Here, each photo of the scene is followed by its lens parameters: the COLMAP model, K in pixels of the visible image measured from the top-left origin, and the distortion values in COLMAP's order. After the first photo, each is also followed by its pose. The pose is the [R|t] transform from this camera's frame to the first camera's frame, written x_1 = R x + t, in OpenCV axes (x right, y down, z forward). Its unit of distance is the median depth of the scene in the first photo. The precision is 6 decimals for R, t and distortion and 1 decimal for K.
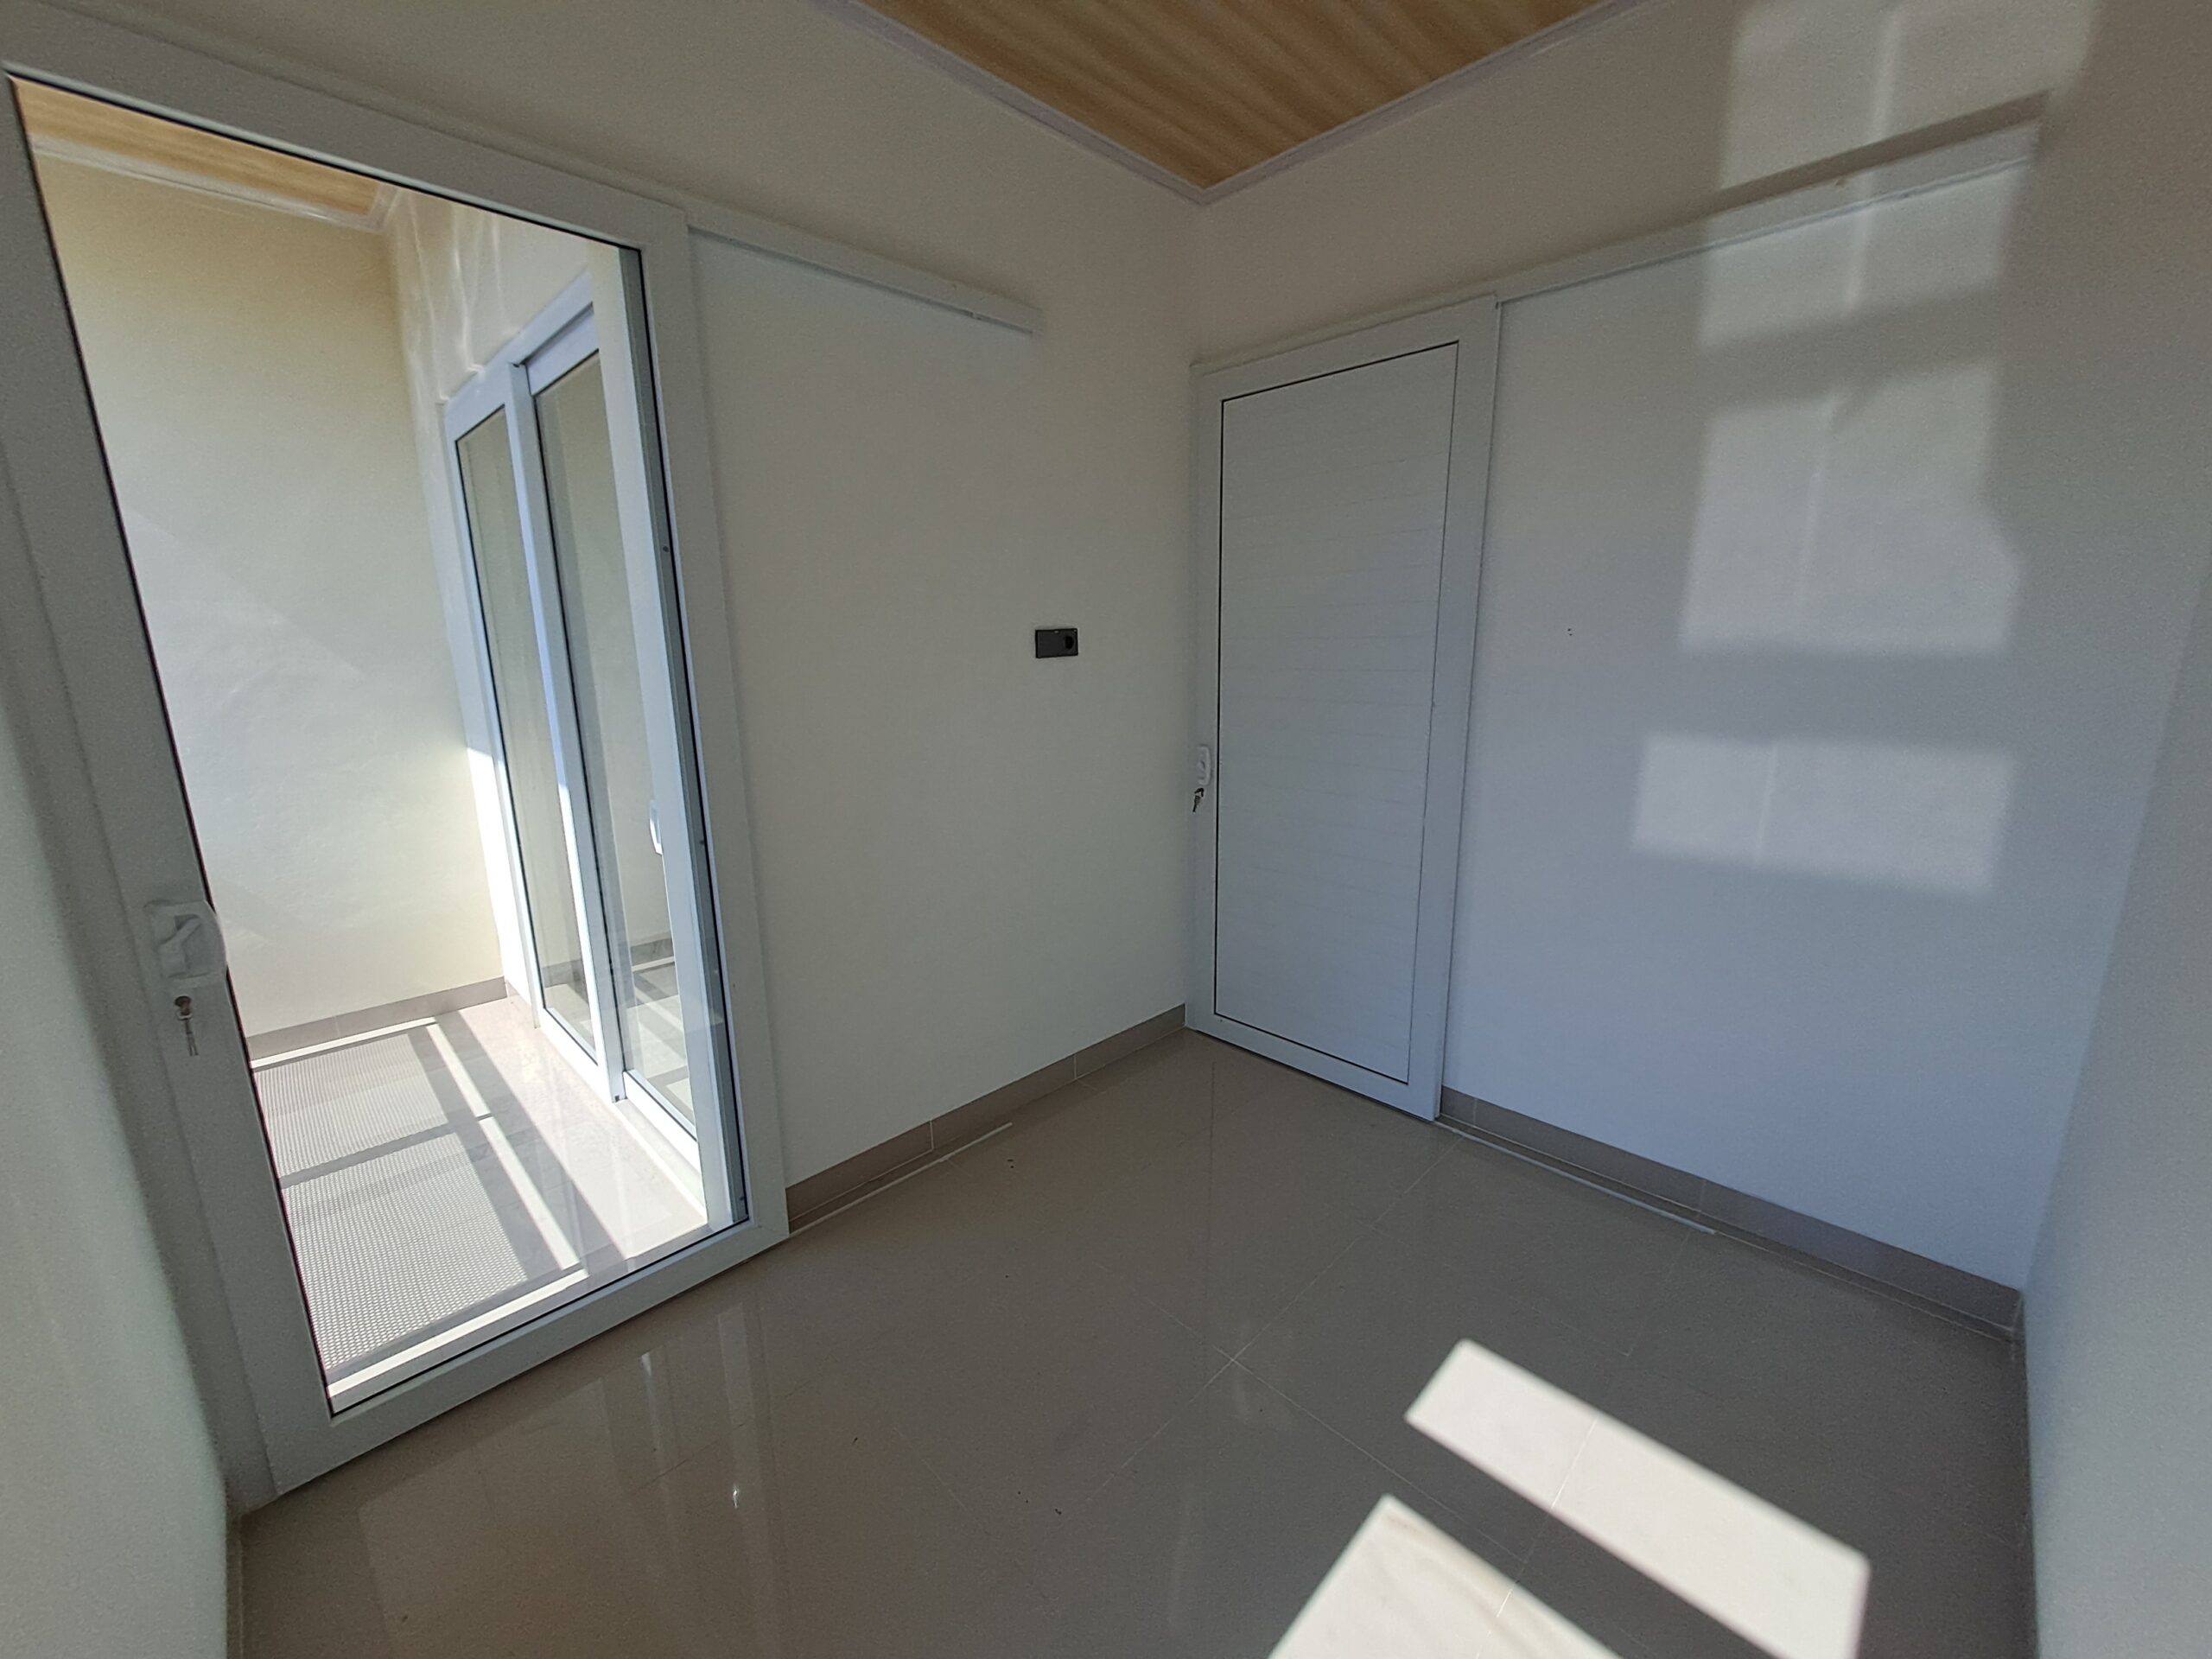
lens RADIAL K [[869.9, 0, 1101.2], [0, 869.9, 828.2], [0, 0, 1]] dist [0.000471, 0.000243]
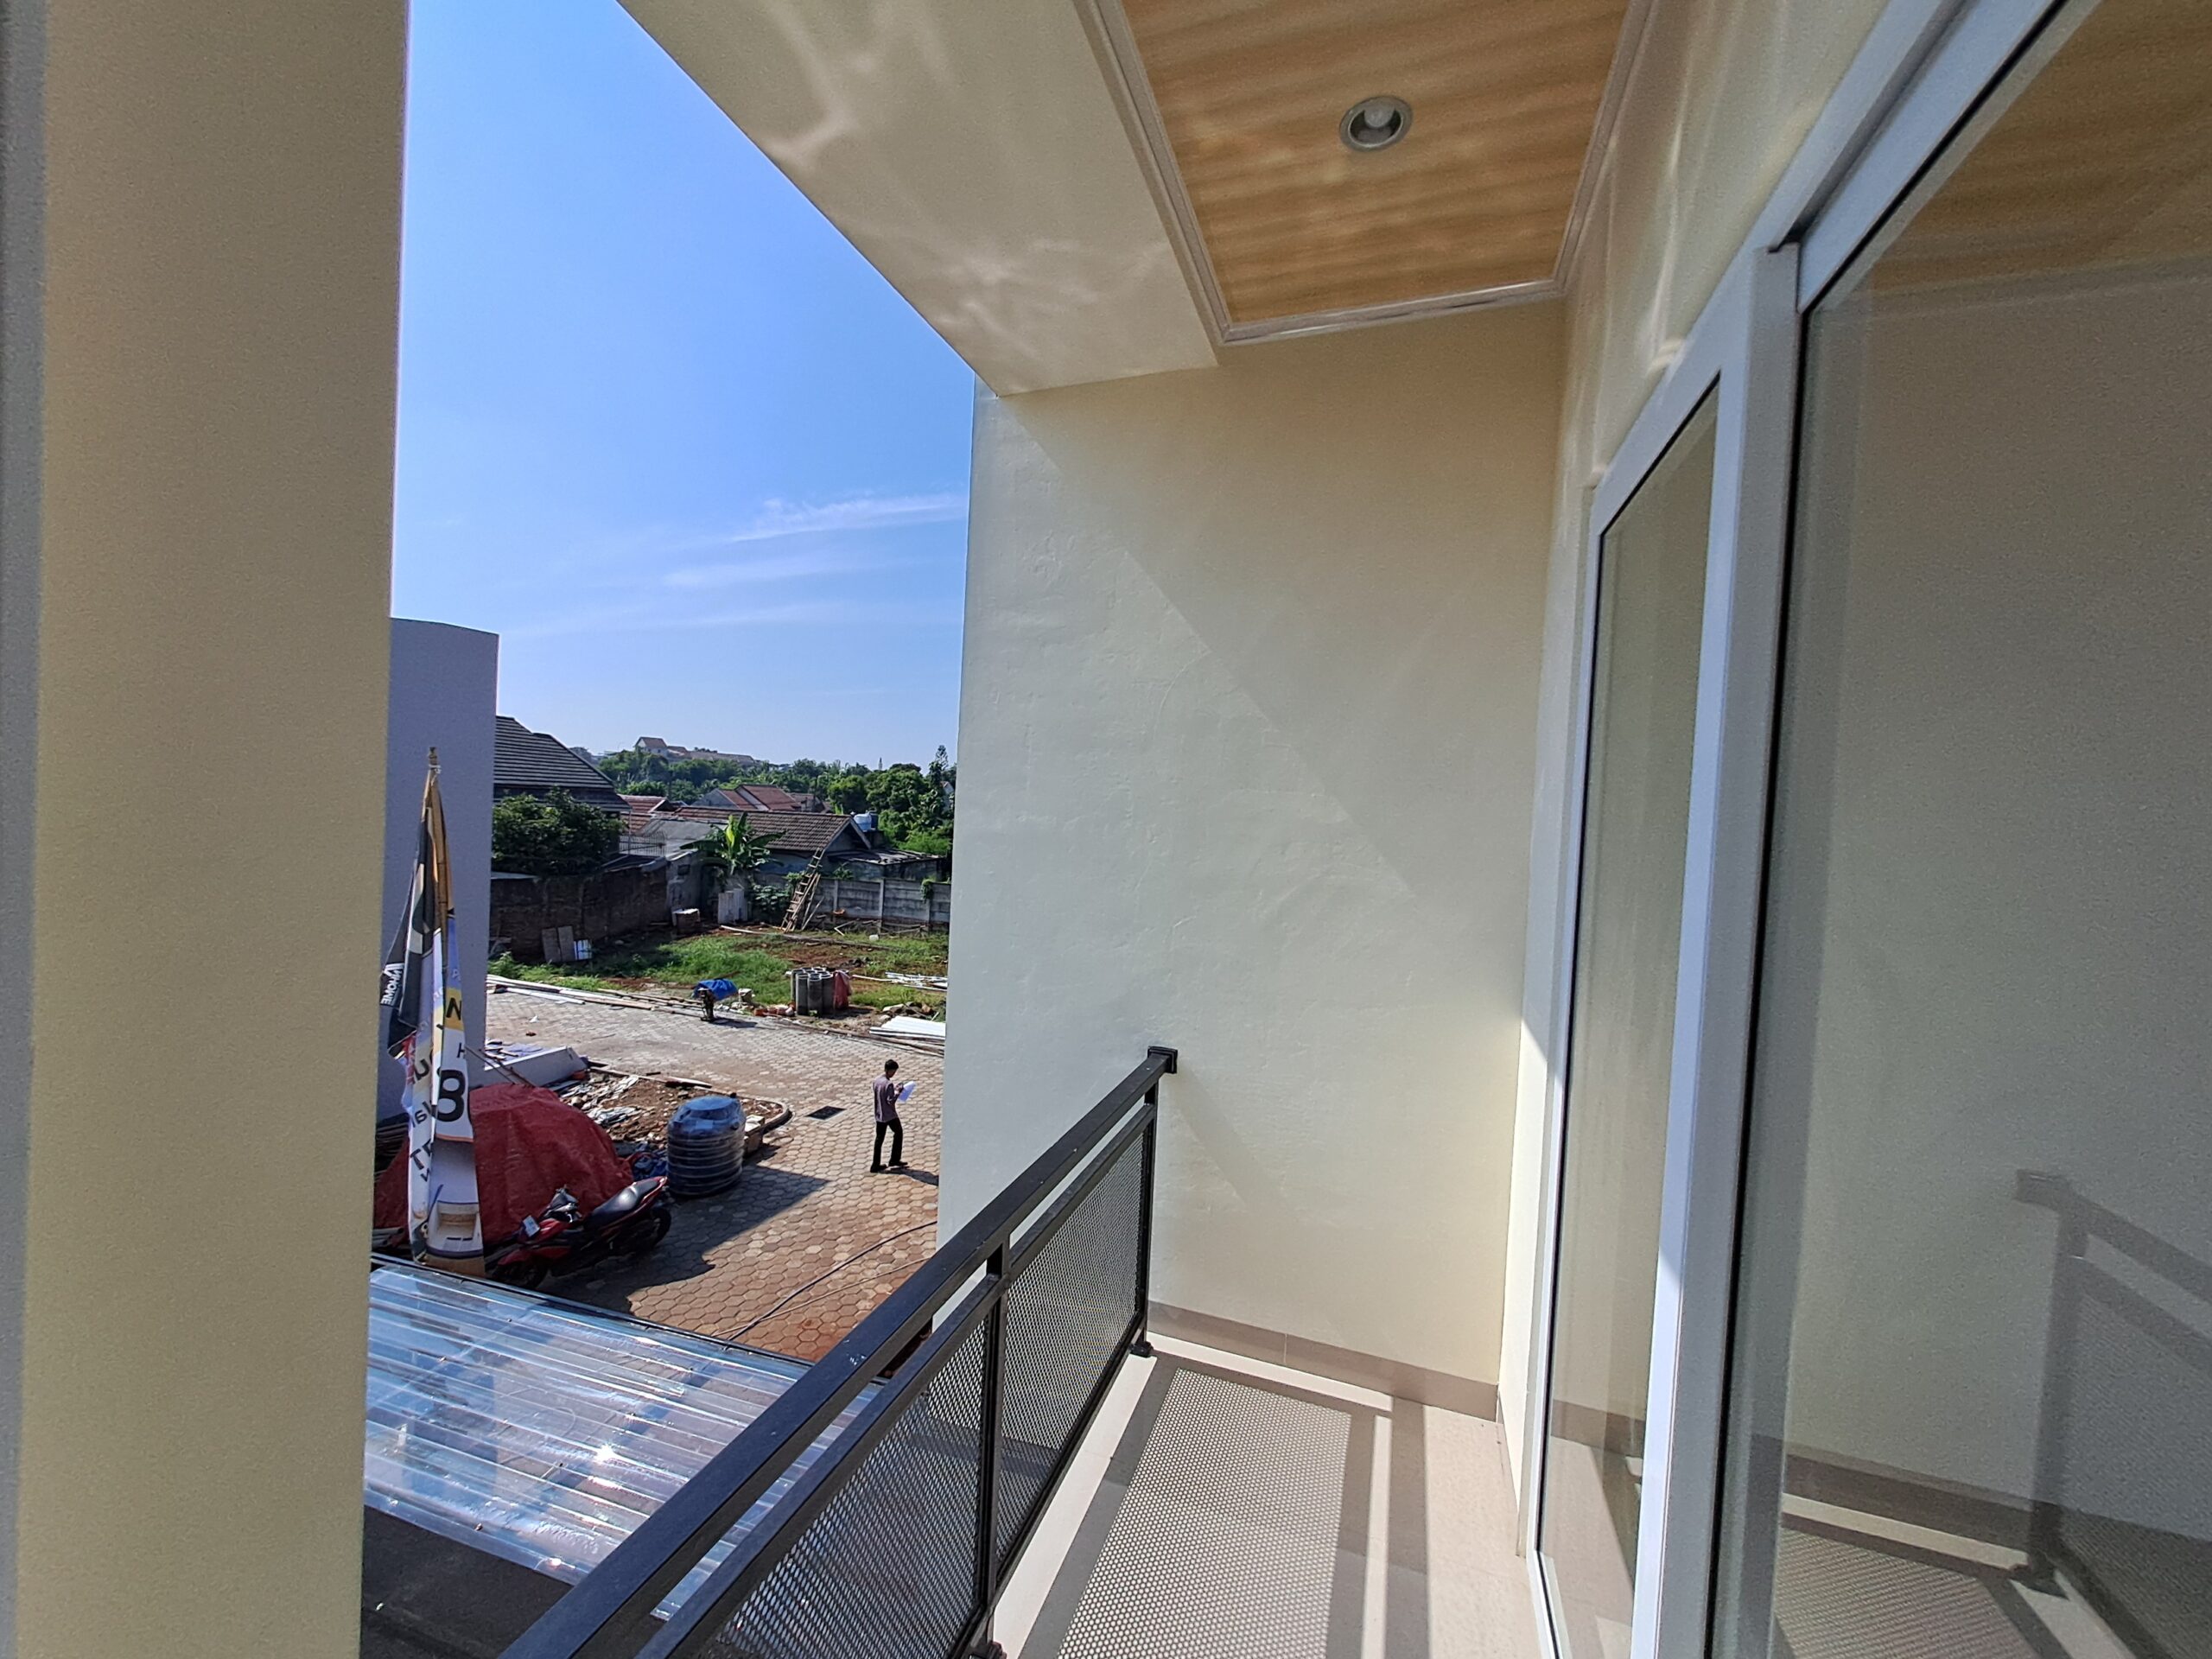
lens RADIAL K [[871.4, 0, 1106.0], [0, 871.4, 829.5], [0, 0, 1]] dist [-0.007740, 0.000064]
pose [[0.436272, 0.052619, -0.898275, -0.345973], [-0.242325, 0.968277, -0.060973, -0.132610], [0.866571, 0.244275, 0.435183, 0.496652]]
